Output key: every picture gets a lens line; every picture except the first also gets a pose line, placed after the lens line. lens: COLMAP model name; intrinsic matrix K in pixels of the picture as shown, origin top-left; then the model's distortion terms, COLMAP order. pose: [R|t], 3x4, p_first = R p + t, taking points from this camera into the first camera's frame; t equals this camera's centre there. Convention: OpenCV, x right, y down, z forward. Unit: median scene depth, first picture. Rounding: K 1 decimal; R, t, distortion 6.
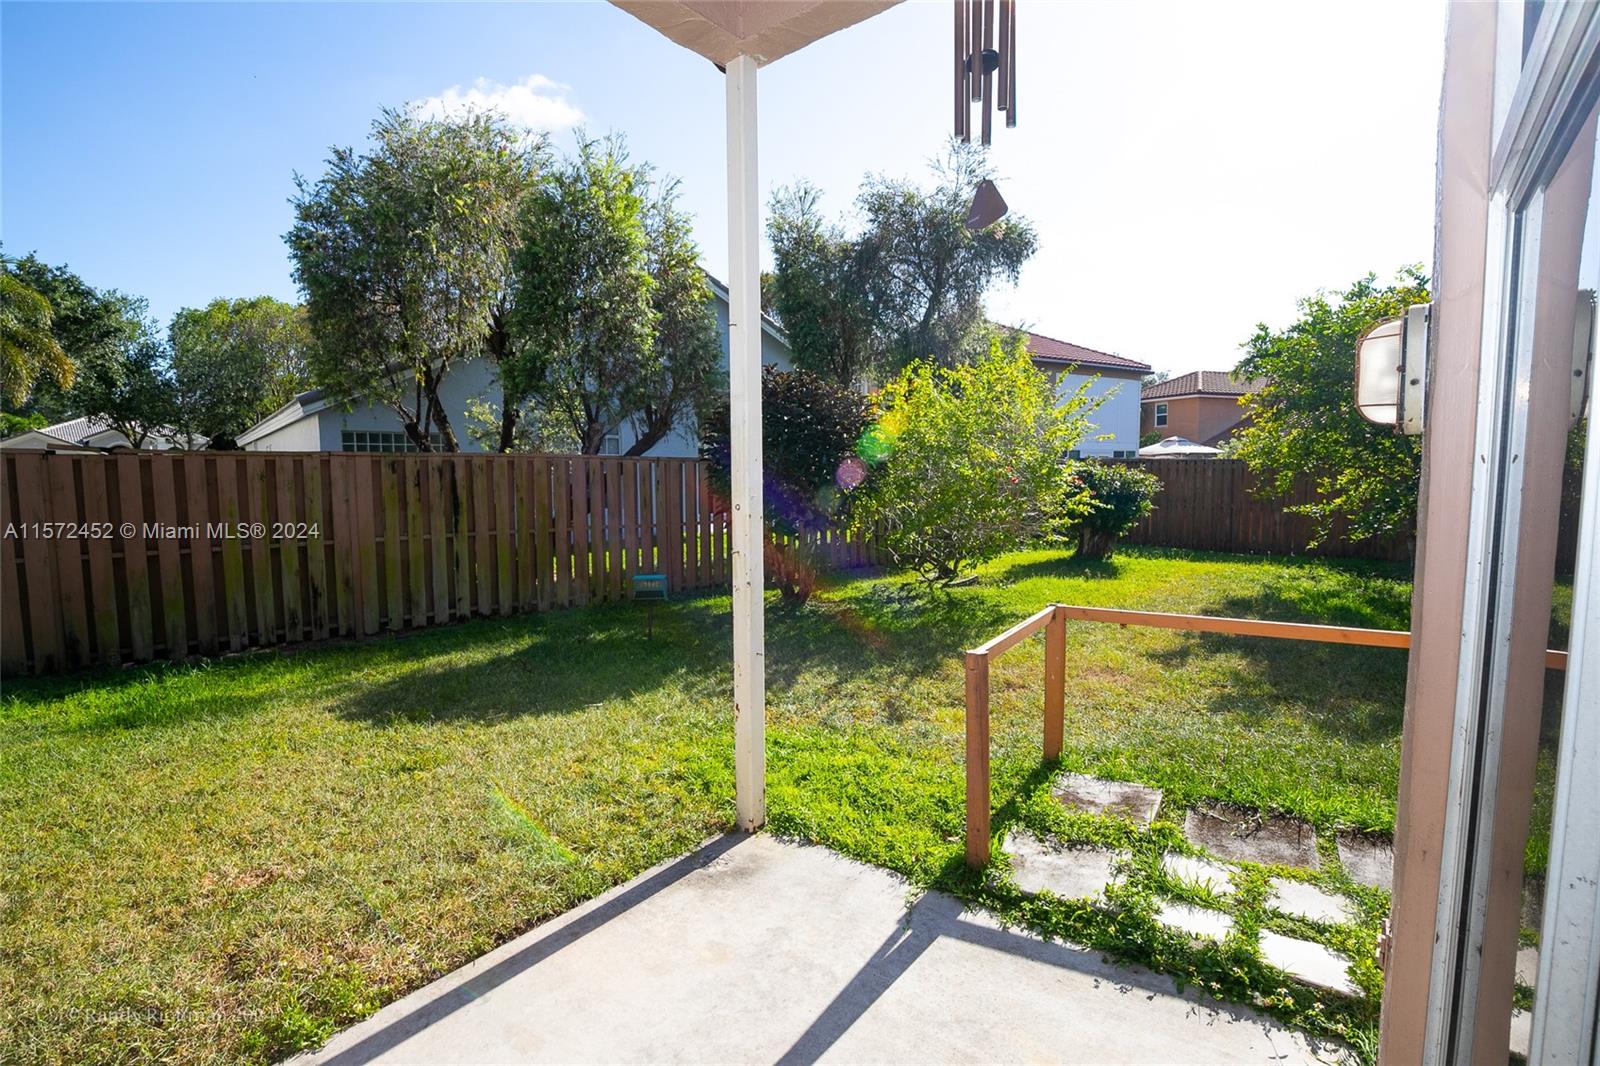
lens RADIAL K [[732.0, 0, 798.7], [0, 732.0, 529.7], [0, 0, 1]] dist [-0.031977, 0.000660]
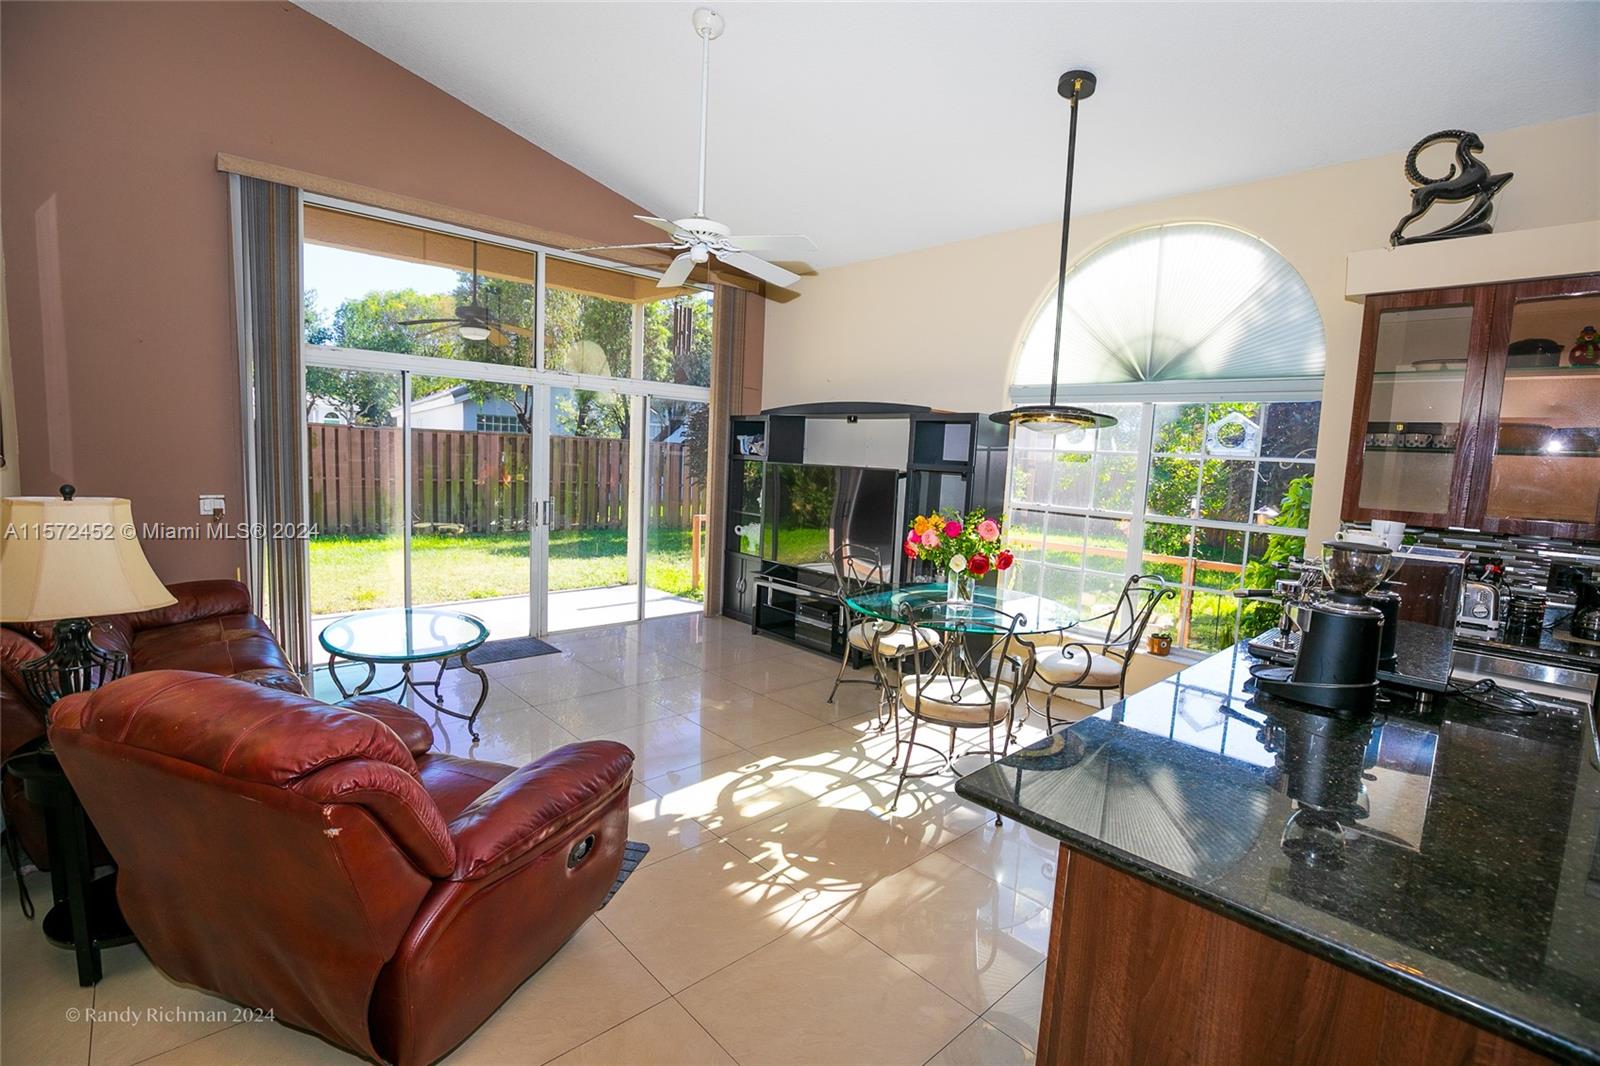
lens RADIAL K [[722.5, 0, 804.2], [0, 722.5, 528.5], [0, 0, 1]] dist [-0.030546, -0.000050]
pose [[0.992085, 0.061564, -0.109440, 0.385250], [-0.059753, 0.998018, 0.019756, 0.052449], [0.110439, -0.013060, 0.993797, -0.718191]]
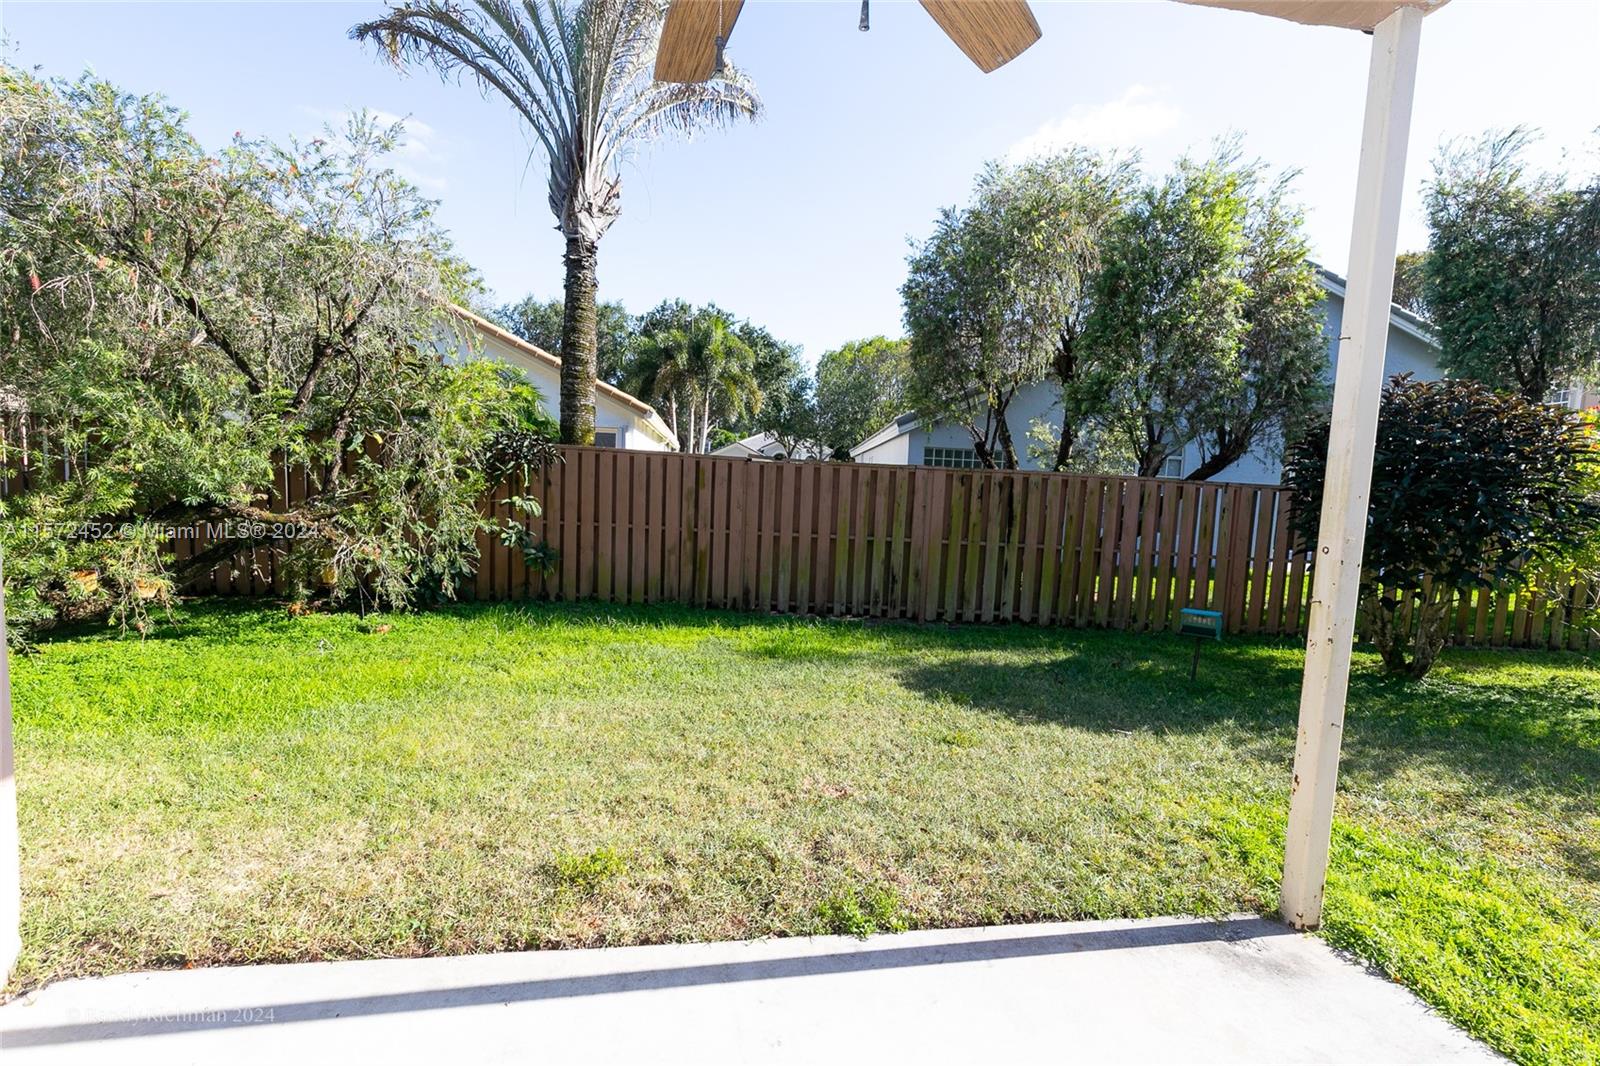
lens RADIAL K [[710.6, 0, 800.0], [0, 710.6, 533.0], [0, 0, 1]] dist [0.007003, -0.000609]
pose [[0.745283, 0.094742, -0.659983, 0.003575], [-0.105505, 0.994139, 0.023570, -0.003025], [0.658348, 0.052065, 0.750911, -0.018543]]
